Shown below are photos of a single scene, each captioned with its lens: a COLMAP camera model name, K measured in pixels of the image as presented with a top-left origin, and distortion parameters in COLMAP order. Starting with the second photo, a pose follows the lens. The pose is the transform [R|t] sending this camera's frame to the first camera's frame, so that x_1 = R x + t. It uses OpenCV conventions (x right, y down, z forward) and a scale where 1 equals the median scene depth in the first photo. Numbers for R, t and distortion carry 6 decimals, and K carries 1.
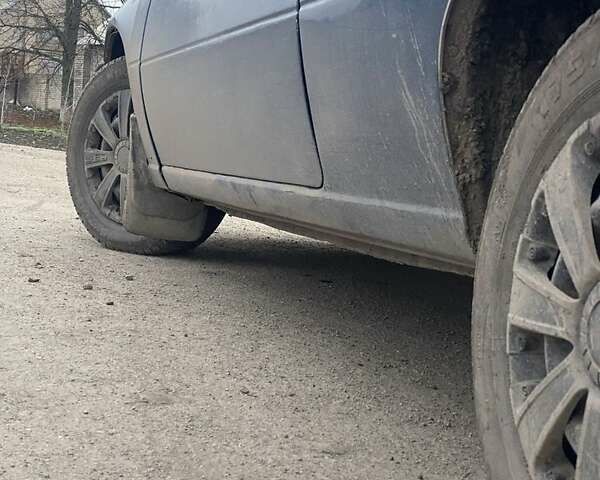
lens RADIAL K [[1119.9, 0, 300.0], [0, 1119.9, 240.0], [0, 0, 1]] dist [0.106454, 0.226834]
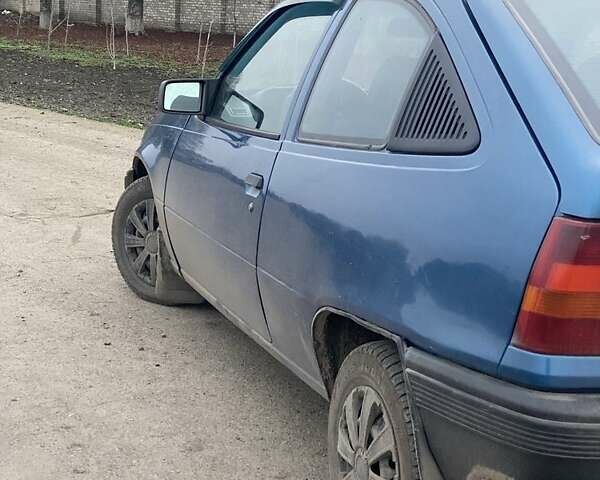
lens RADIAL K [[1119.9, 0, 300.0], [0, 1119.9, 240.0], [0, 0, 1]] dist [0.106454, 0.226834]
pose [[0.999185, -0.038814, 0.011121, 0.034405], [0.037384, 0.993412, 0.108327, -0.280133], [-0.015252, -0.107823, 0.994053, -0.625758]]
